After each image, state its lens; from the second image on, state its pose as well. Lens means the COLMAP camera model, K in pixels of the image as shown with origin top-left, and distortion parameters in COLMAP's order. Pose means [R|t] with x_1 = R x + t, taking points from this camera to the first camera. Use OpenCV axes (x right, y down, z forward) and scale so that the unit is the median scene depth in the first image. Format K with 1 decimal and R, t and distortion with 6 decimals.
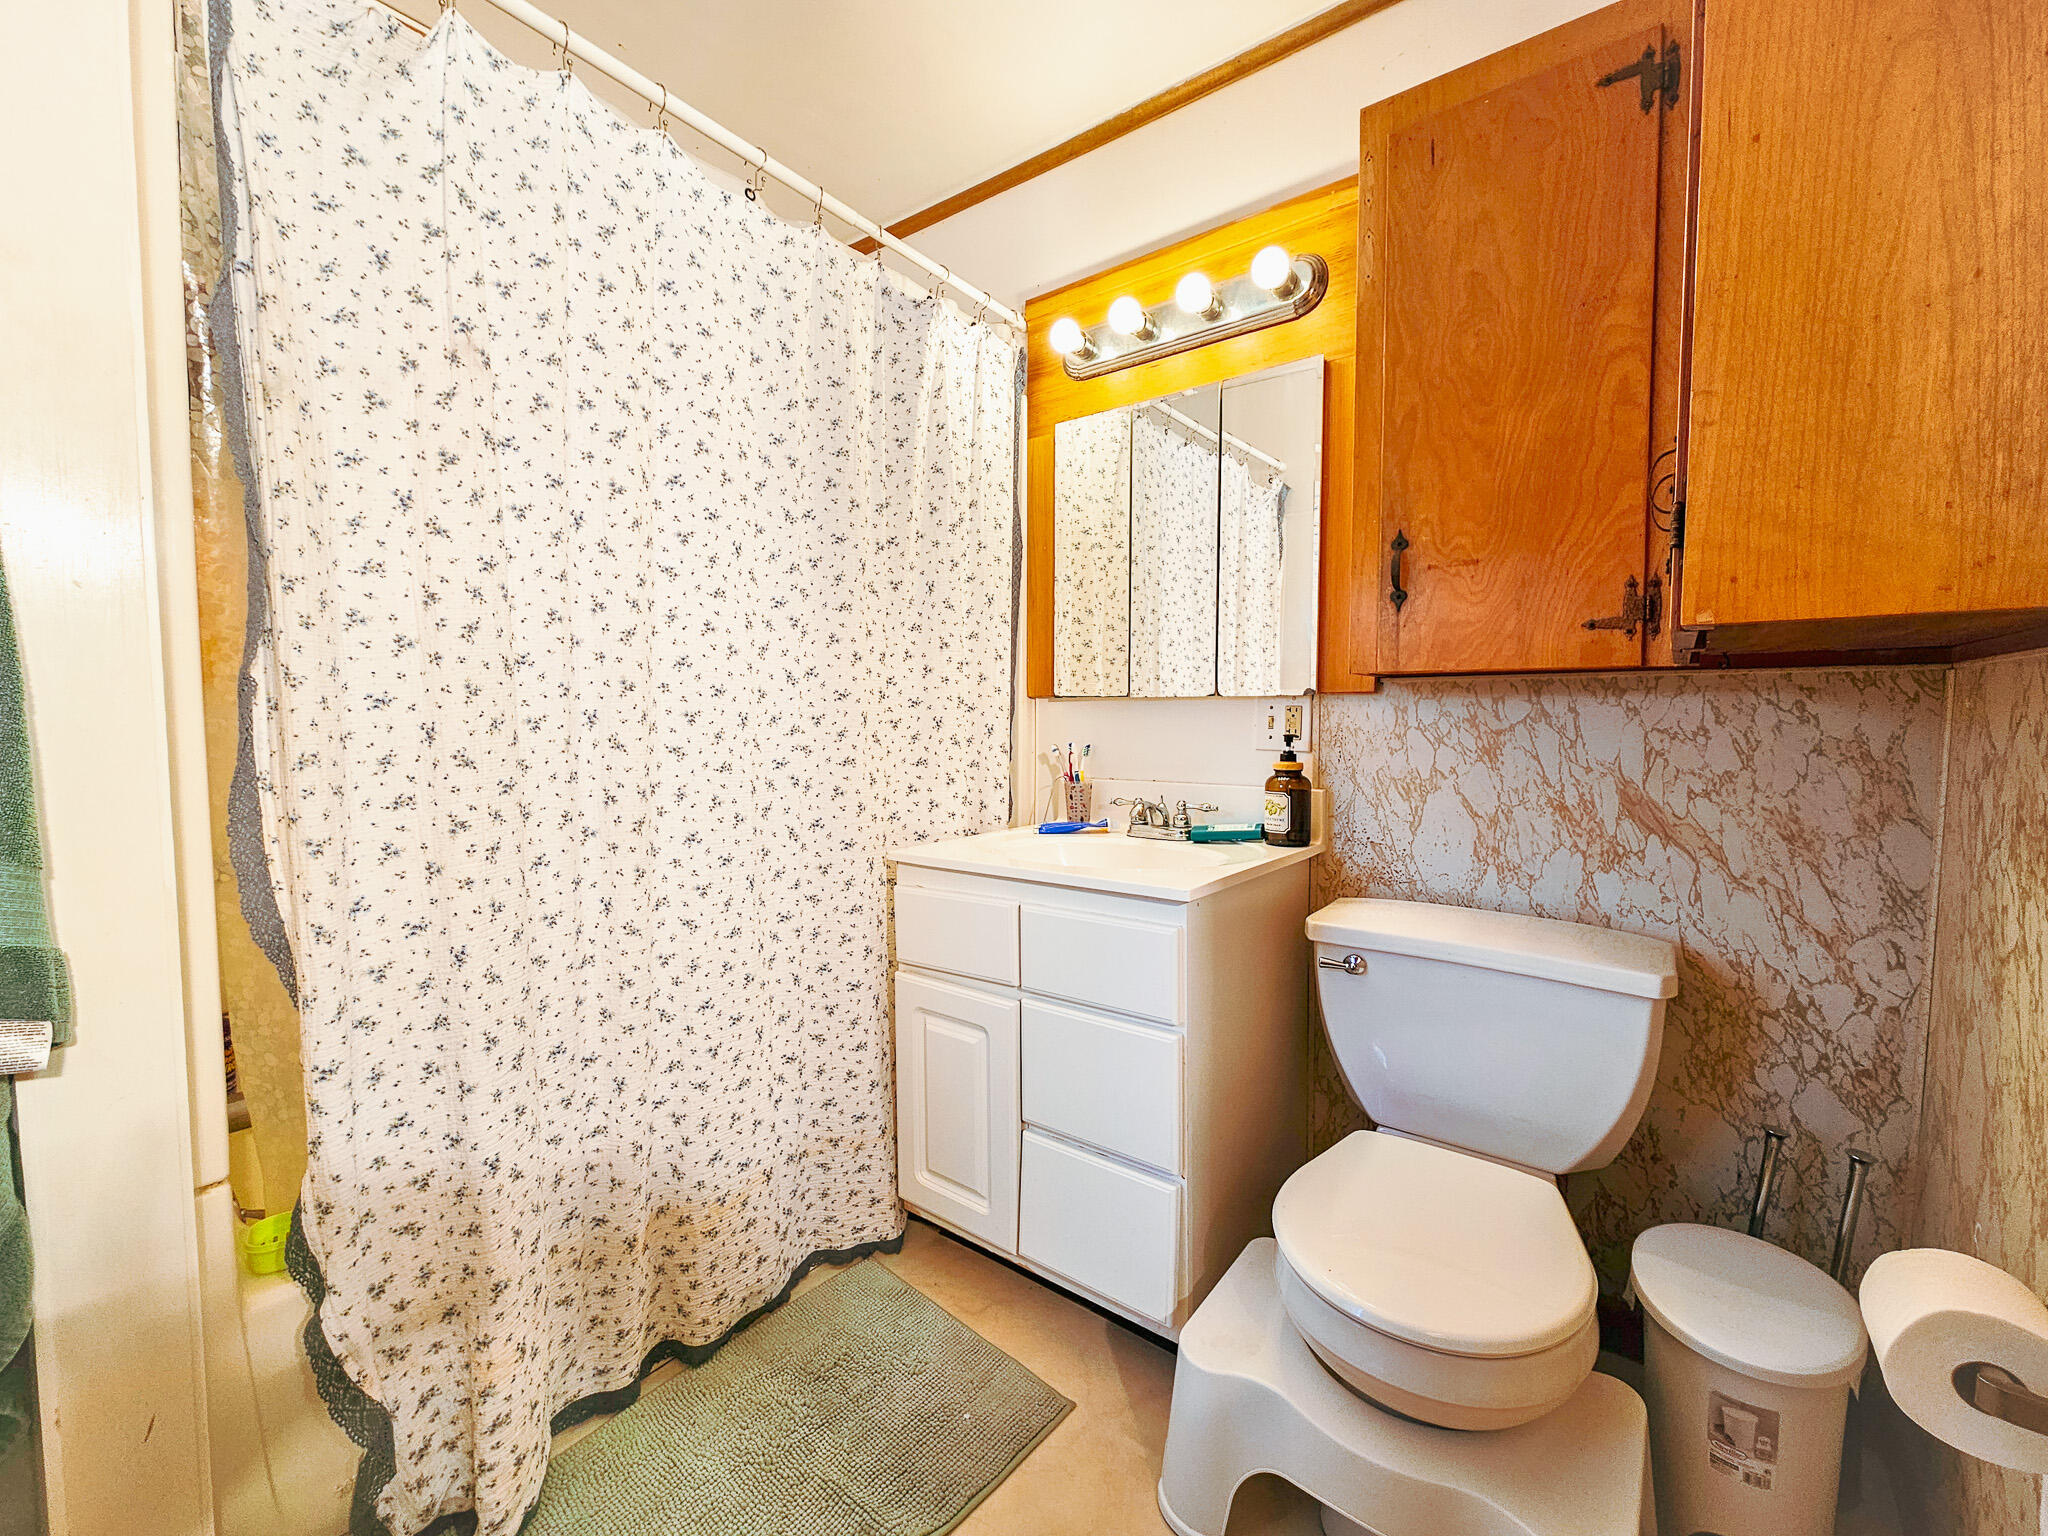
lens RADIAL K [[839.5, 0, 1027.4], [0, 839.5, 756.2], [0, 0, 1]] dist [-0.002558, 0.000435]
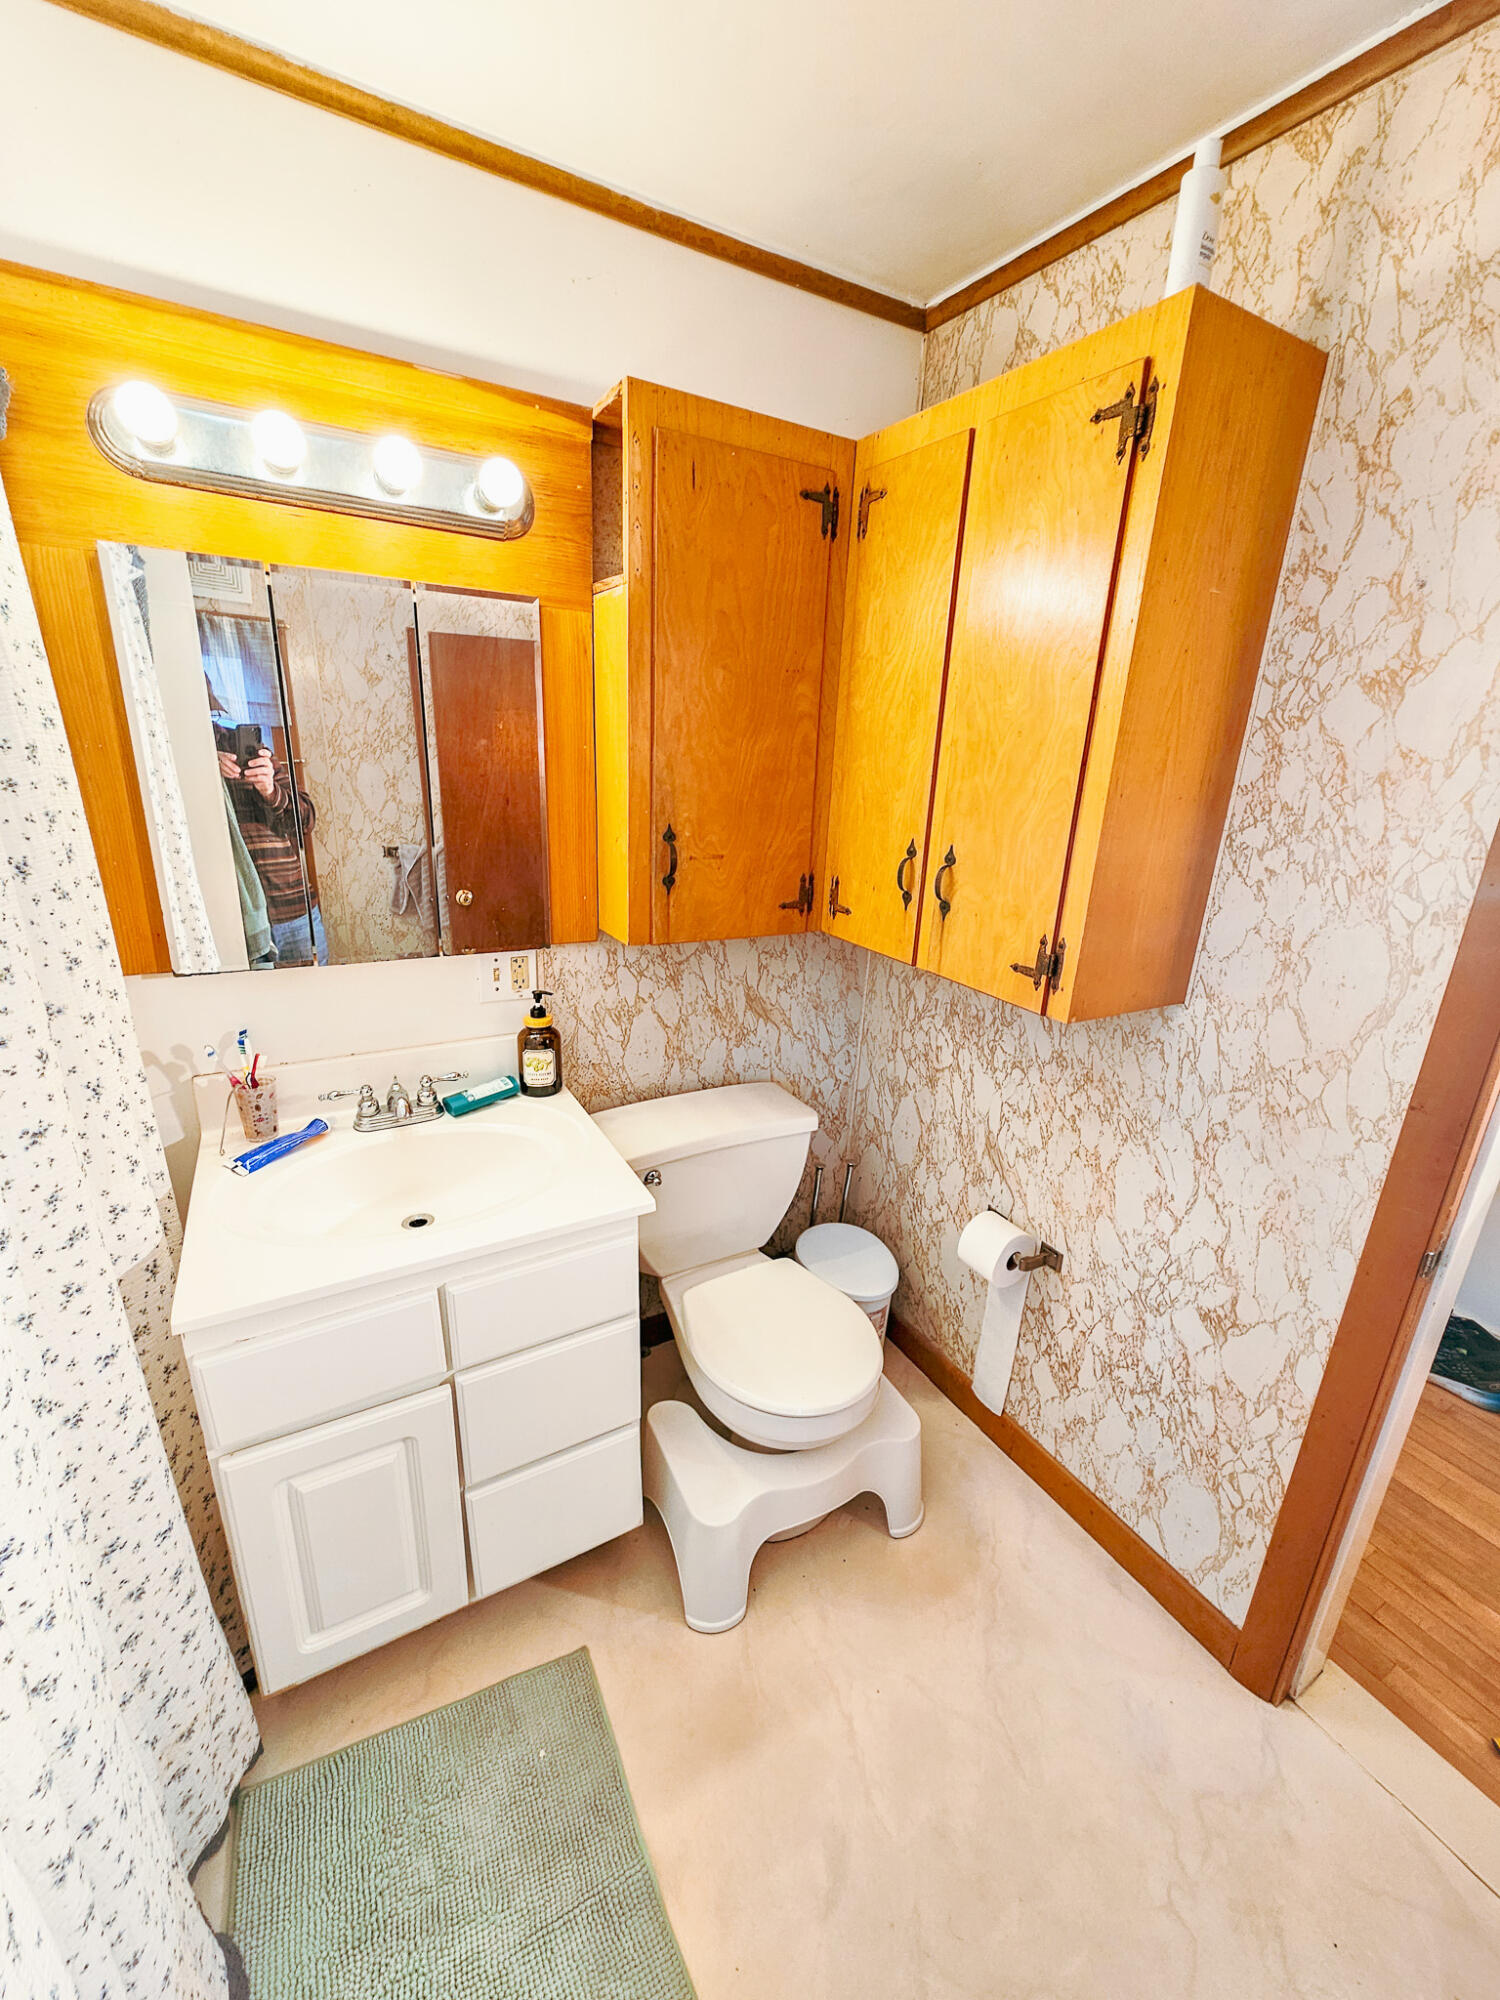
lens RADIAL K [[819.8, 0, 756.2], [0, 819.8, 1002.8], [0, 0, 1]] dist [-0.002558, 0.000435]
pose [[0.374177, -0.264393, 0.888869, -0.587810], [0.000472, 0.958551, 0.284921, -0.360766], [-0.927357, -0.106191, 0.358793, 0.464694]]
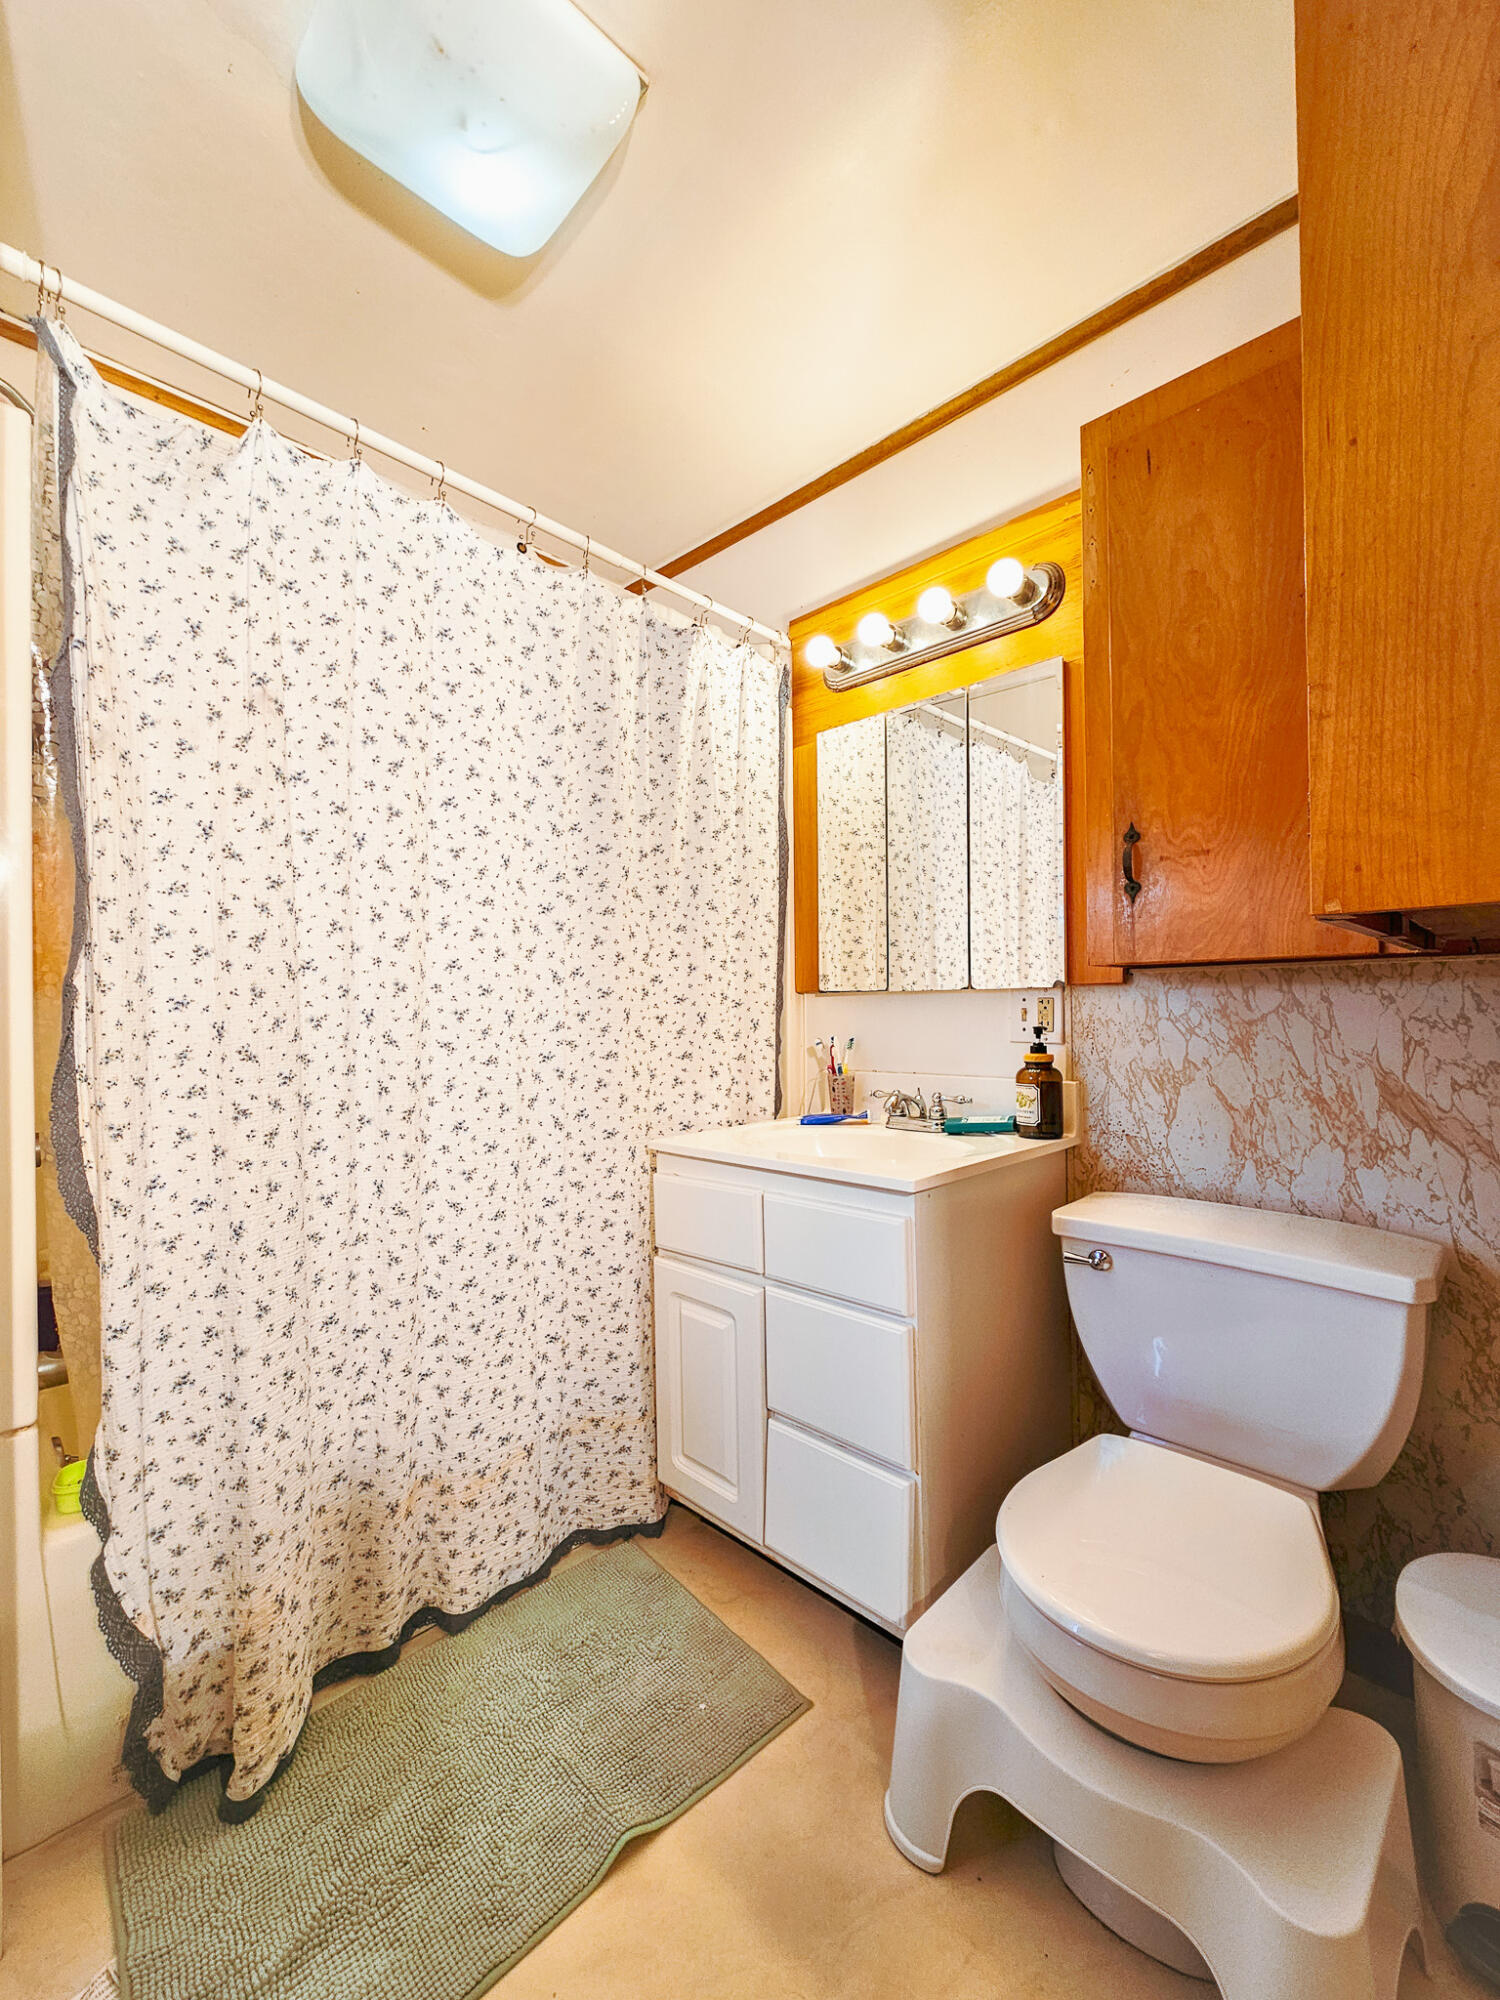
lens RADIAL K [[819.8, 0, 757.6], [0, 819.8, 1002.3], [0, 0, 1]] dist [-0.002558, 0.000435]
pose [[0.993379, -0.010951, -0.114363, 0.109147], [0.004374, 0.998330, -0.057605, 0.000425], [0.114803, 0.056723, 0.991767, -0.015620]]
